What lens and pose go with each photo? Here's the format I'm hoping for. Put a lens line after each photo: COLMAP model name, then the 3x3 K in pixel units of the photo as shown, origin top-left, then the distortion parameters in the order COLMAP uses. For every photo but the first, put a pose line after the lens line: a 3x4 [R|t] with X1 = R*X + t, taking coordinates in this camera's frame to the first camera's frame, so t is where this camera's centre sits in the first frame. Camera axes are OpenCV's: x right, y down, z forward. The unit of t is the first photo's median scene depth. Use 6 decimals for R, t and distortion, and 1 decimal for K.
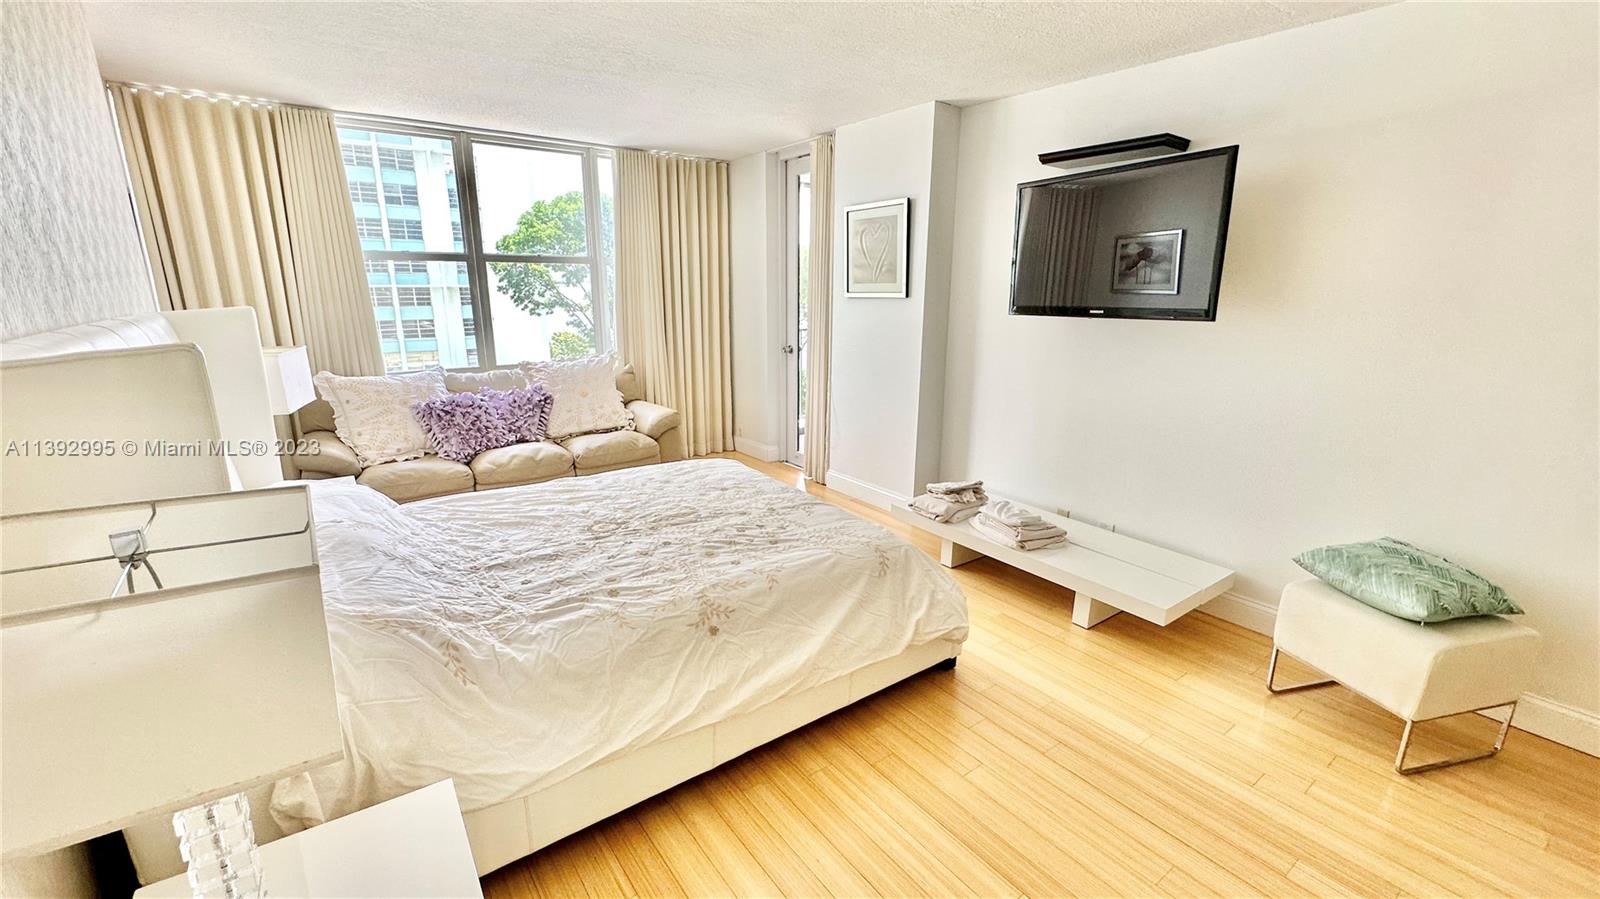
lens RADIAL K [[668.8, 0, 802.6], [0, 668.8, 452.3], [0, 0, 1]] dist [0.000528, 0.000306]
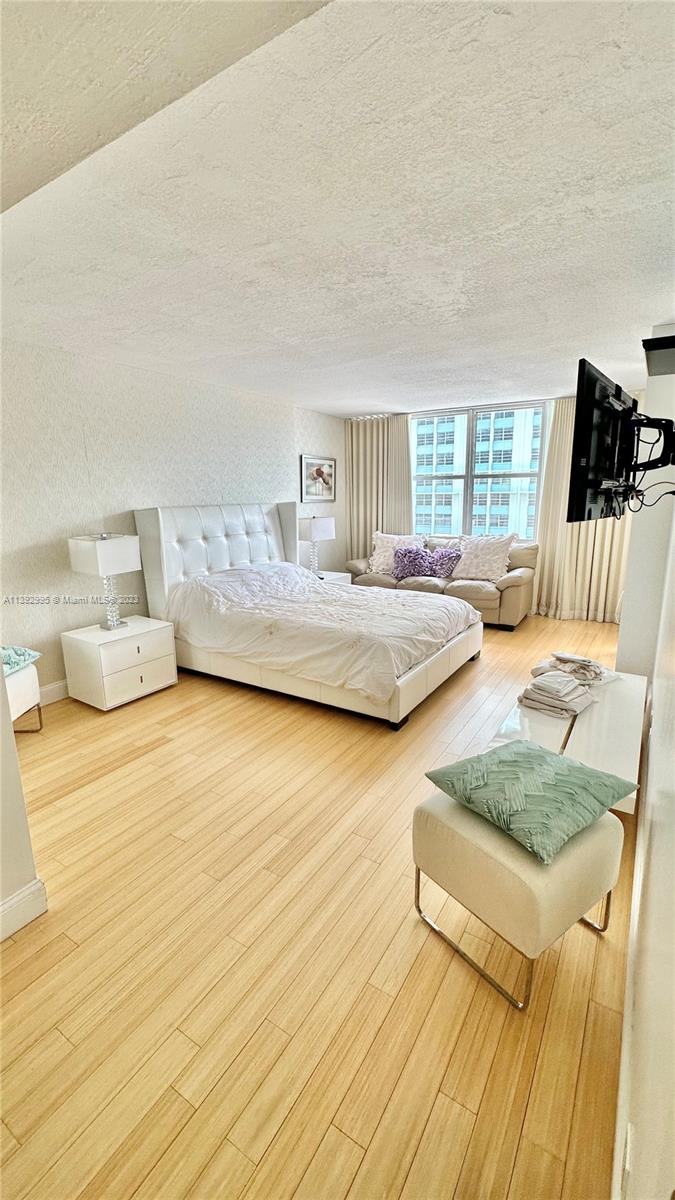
lens RADIAL K [[501.6, 0, 334.8], [0, 501.6, 596.6], [0, 0, 1]] dist [0.000528, 0.000306]
pose [[0.364037, 0.186639, -0.912493, 1.058146], [-0.221267, 0.968998, 0.109923, -0.075690], [0.904720, 0.161888, 0.394048, 0.308206]]
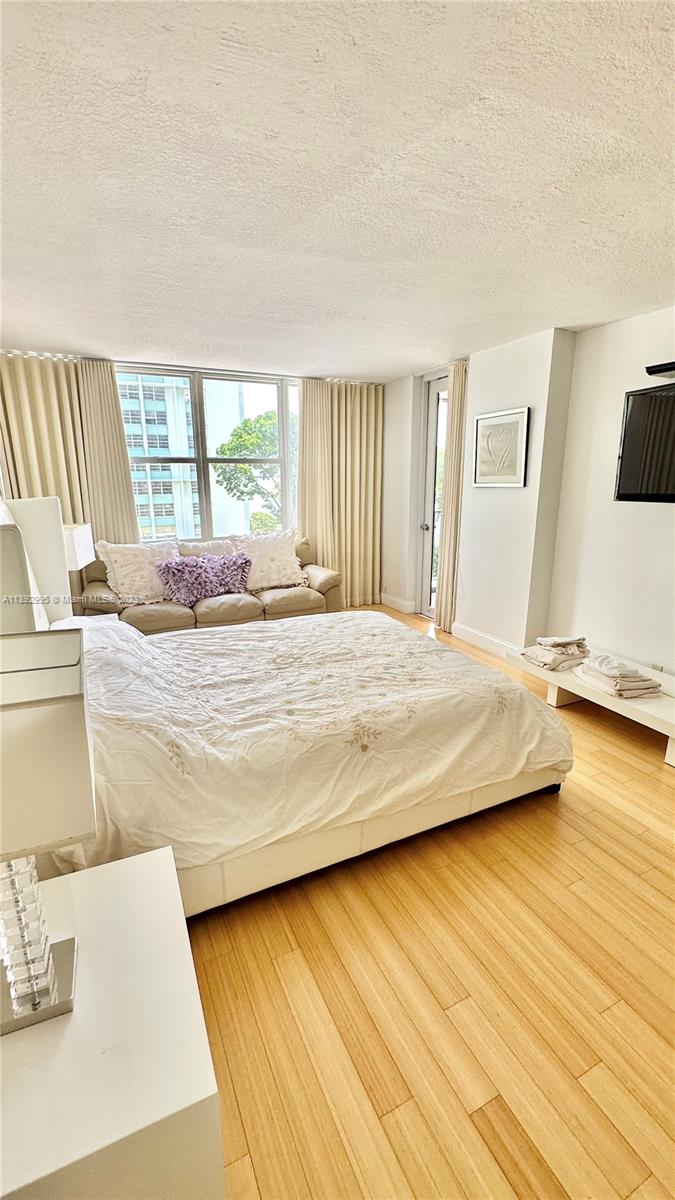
lens RADIAL K [[501.6, 0, 339.8], [0, 501.6, 599.2], [0, 0, 1]] dist [0.000528, 0.000306]
pose [[0.983591, 0.033193, -0.177332, -0.011839], [-0.034356, 0.999404, -0.003490, -0.009330], [0.177110, 0.009525, 0.984145, 0.025875]]
